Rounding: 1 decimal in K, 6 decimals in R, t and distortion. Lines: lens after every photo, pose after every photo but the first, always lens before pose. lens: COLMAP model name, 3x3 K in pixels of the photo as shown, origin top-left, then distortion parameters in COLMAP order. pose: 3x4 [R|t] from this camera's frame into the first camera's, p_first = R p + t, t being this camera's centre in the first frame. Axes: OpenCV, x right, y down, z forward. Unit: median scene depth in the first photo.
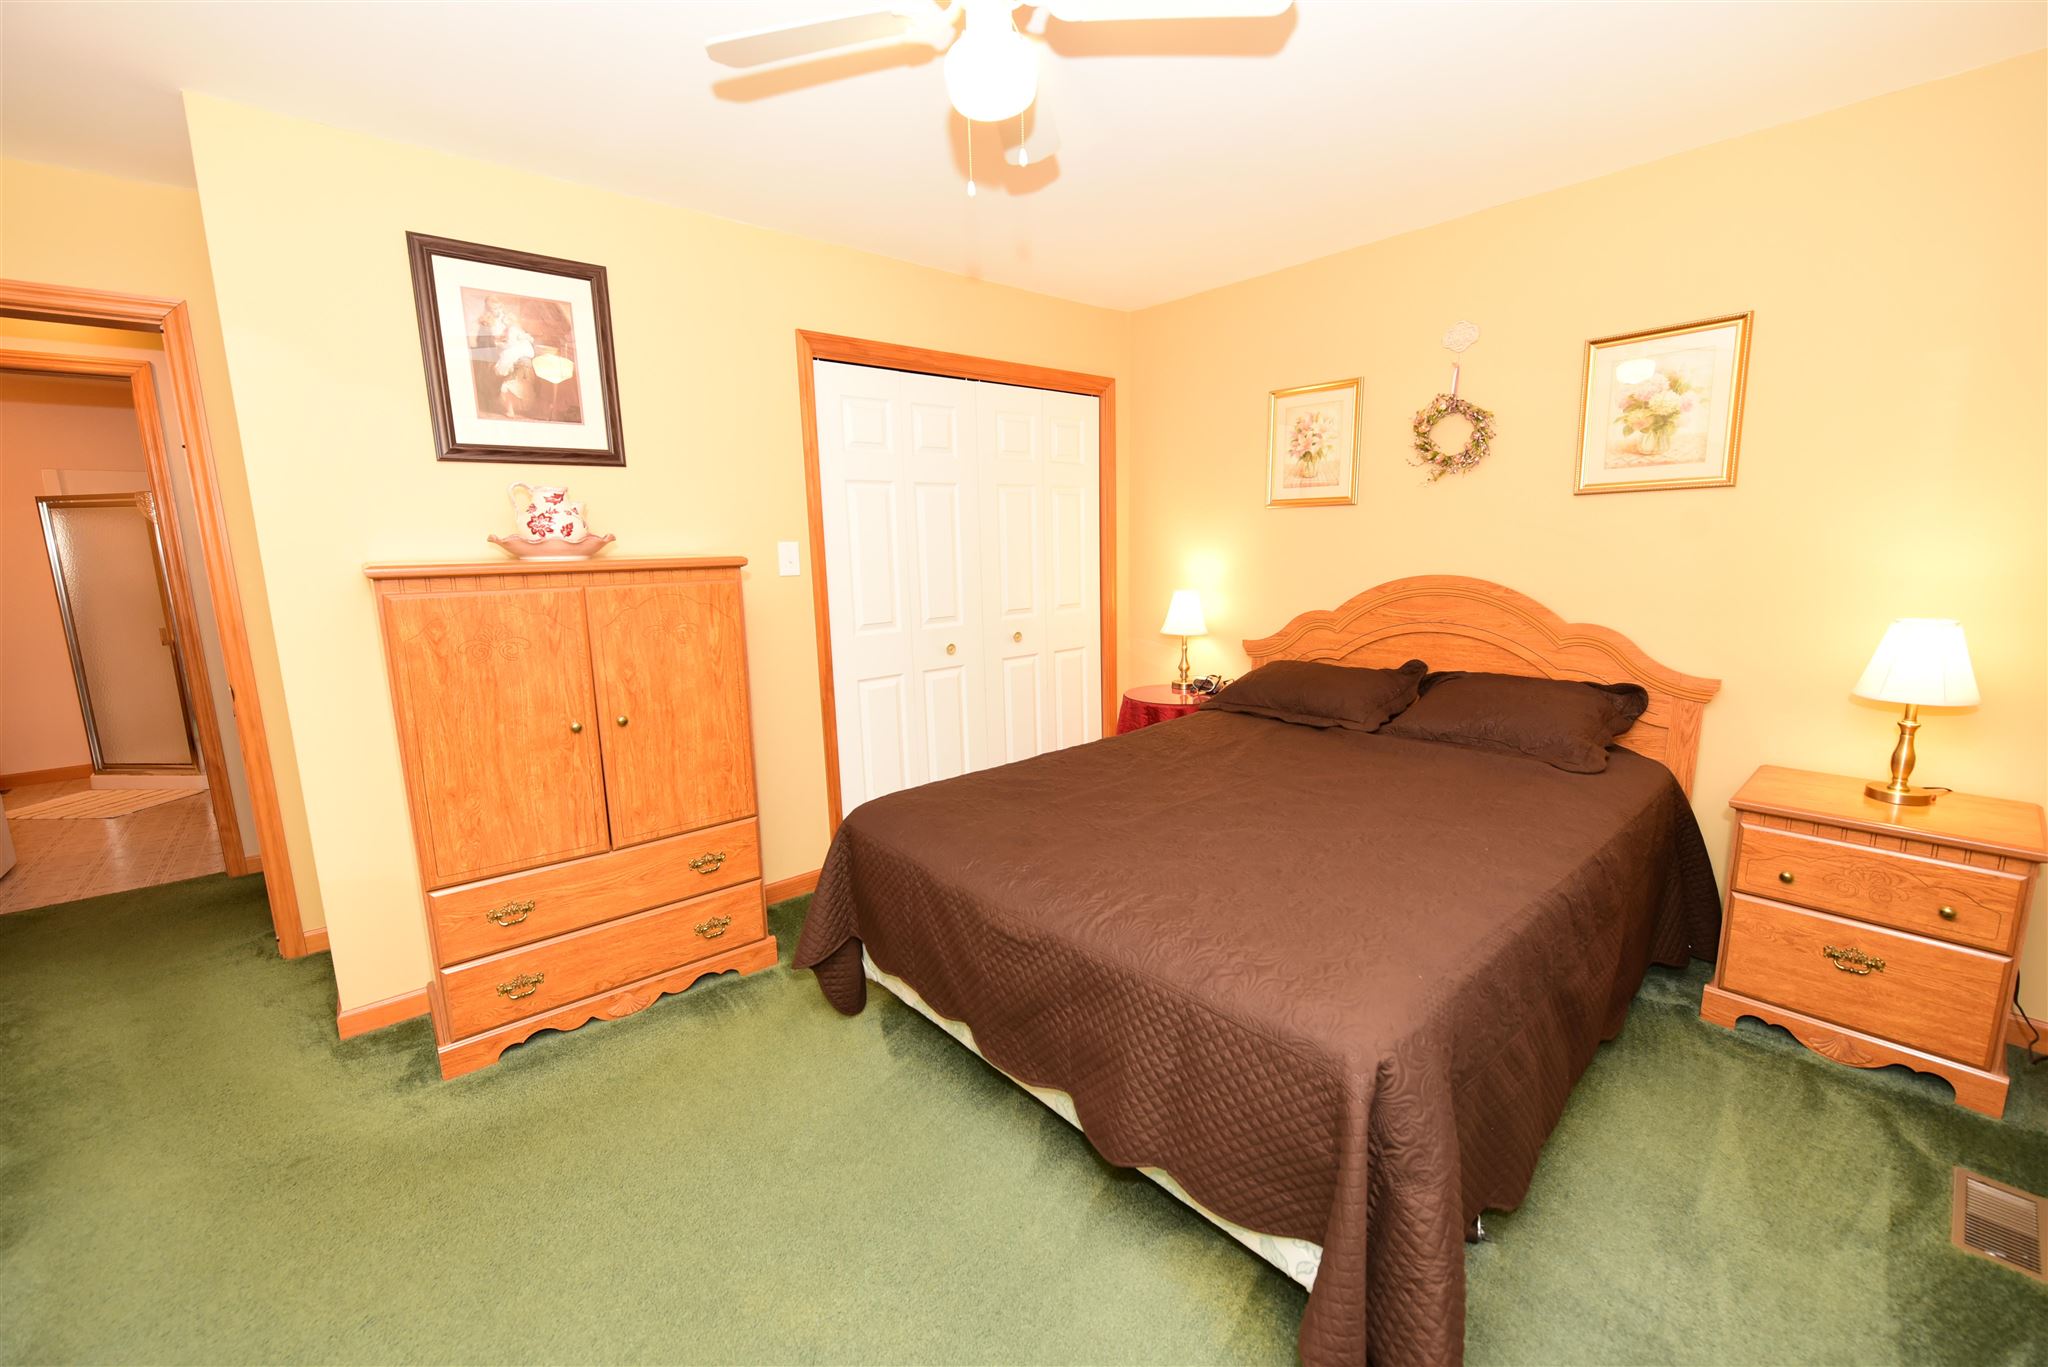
lens RADIAL K [[809.6, 0, 1030.5], [0, 809.6, 678.3], [0, 0, 1]] dist [-0.008043, -0.000633]
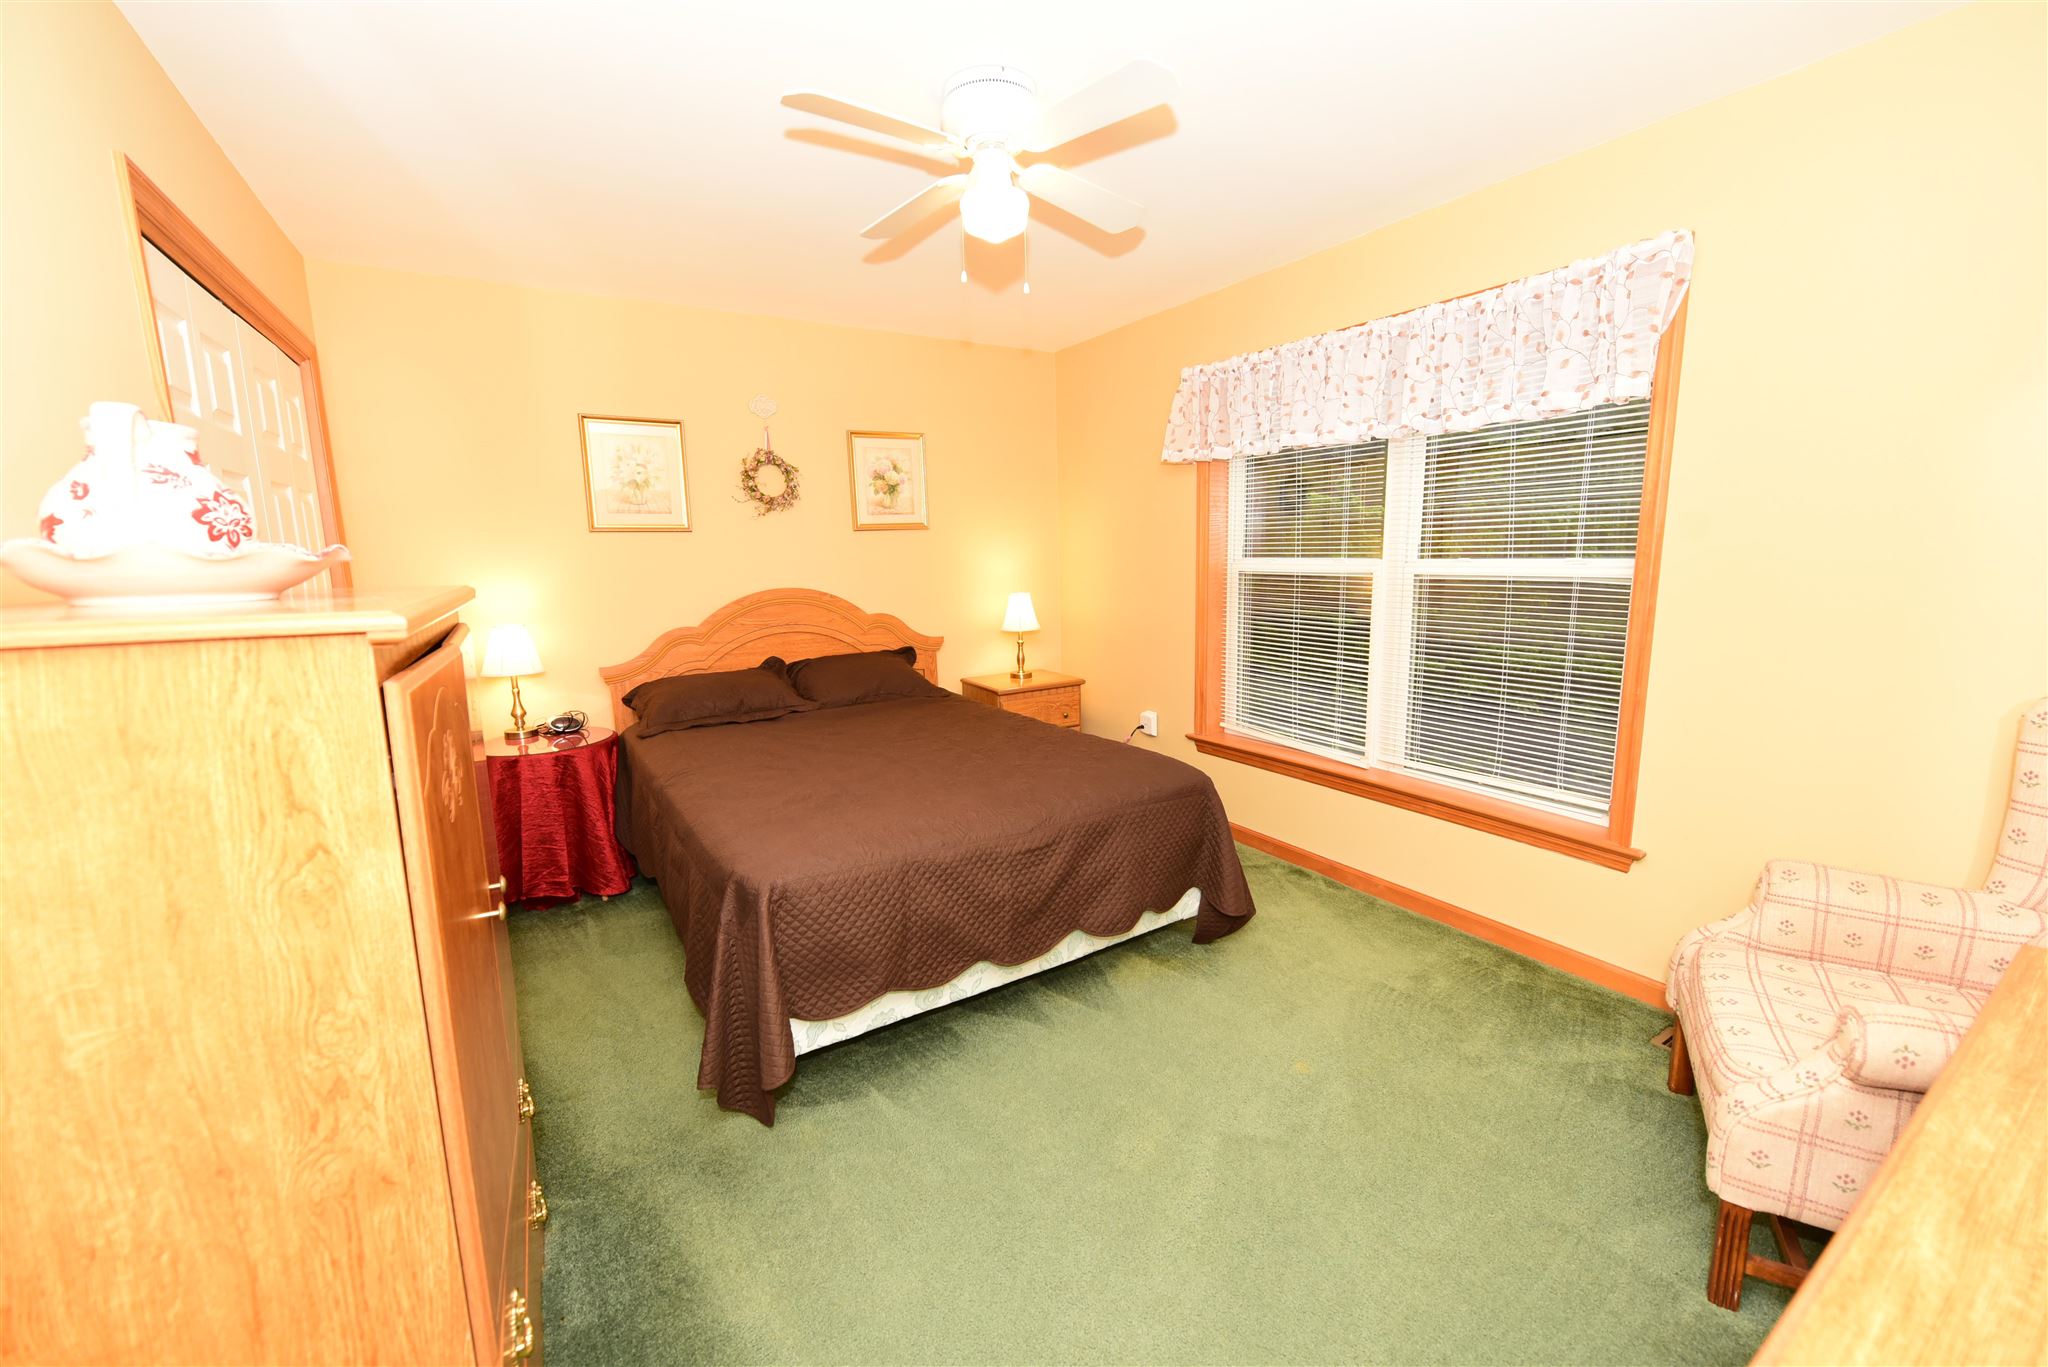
lens RADIAL K [[809.6, 0, 1031.3], [0, 809.6, 678.6], [0, 0, 1]] dist [-0.008043, -0.000633]
pose [[0.164932, -0.143297, 0.975840, -0.735330], [0.184181, 0.976461, 0.112259, -0.059847], [-0.968955, 0.161216, 0.187442, 0.402920]]
